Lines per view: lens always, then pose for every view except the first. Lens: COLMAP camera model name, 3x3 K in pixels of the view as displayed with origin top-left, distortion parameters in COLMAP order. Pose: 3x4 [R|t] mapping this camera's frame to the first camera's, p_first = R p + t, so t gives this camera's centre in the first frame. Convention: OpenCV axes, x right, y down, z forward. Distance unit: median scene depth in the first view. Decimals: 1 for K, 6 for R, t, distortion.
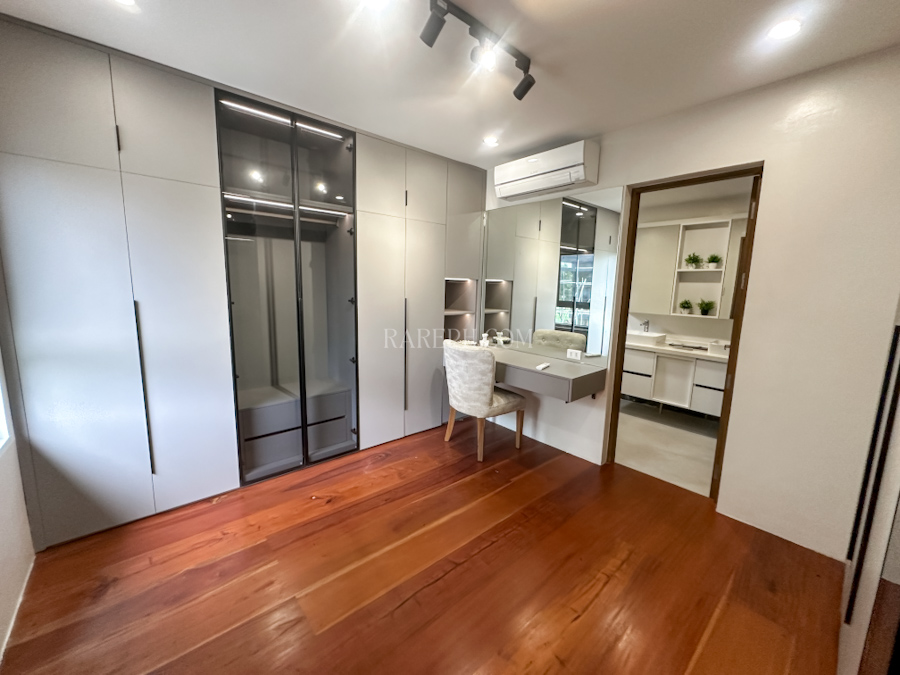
lens RADIAL K [[358.2, 0, 445.0], [0, 358.2, 339.4], [0, 0, 1]] dist [-0.003384, -0.000068]
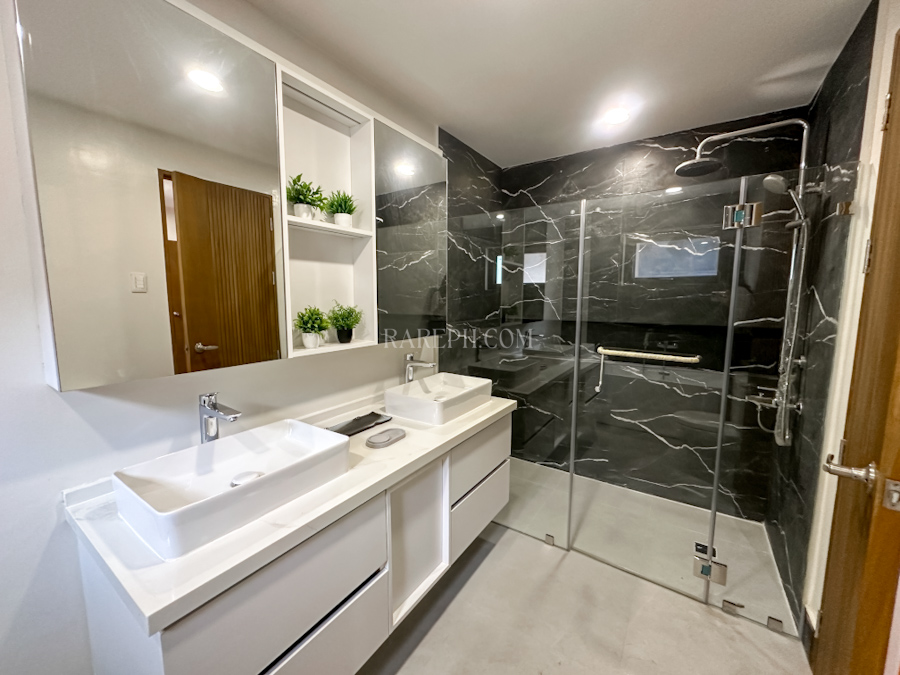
lens RADIAL K [[358.2, 0, 448.1], [0, 358.2, 332.6], [0, 0, 1]] dist [-0.003384, -0.000068]
pose [[-0.264891, -0.116118, 0.957261, 0.300640], [0.146682, 0.976318, 0.159019, -0.124347], [-0.953057, 0.182536, -0.241586, 0.973464]]
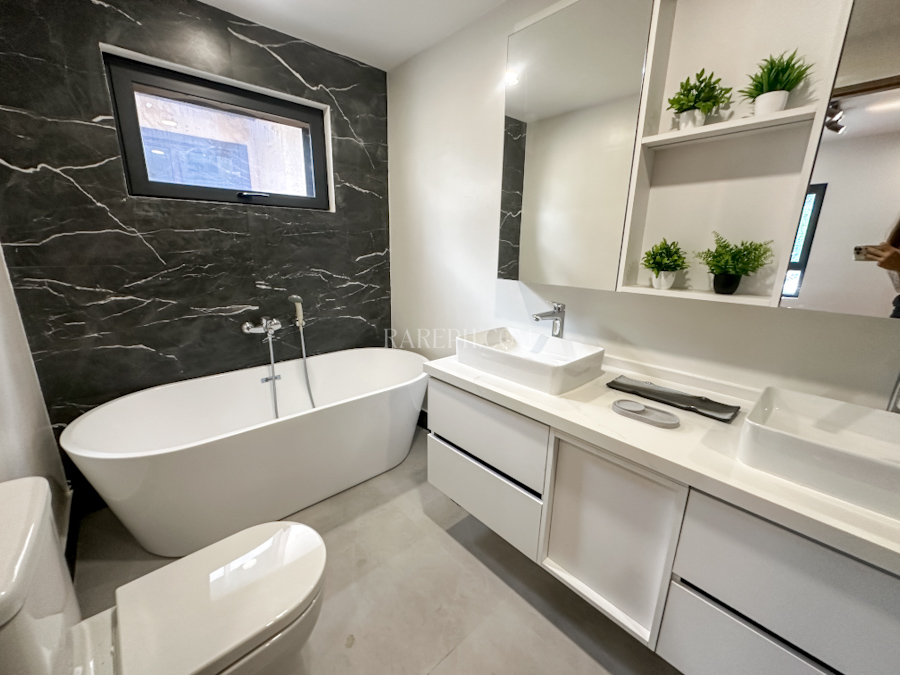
lens RADIAL K [[358.2, 0, 453.7], [0, 358.2, 339.7], [0, 0, 1]] dist [-0.003384, -0.000068]
pose [[0.999228, -0.014099, 0.036667, 0.487525], [0.010242, 0.994594, 0.103338, -0.061690], [-0.037926, -0.102882, 0.993970, 0.705379]]
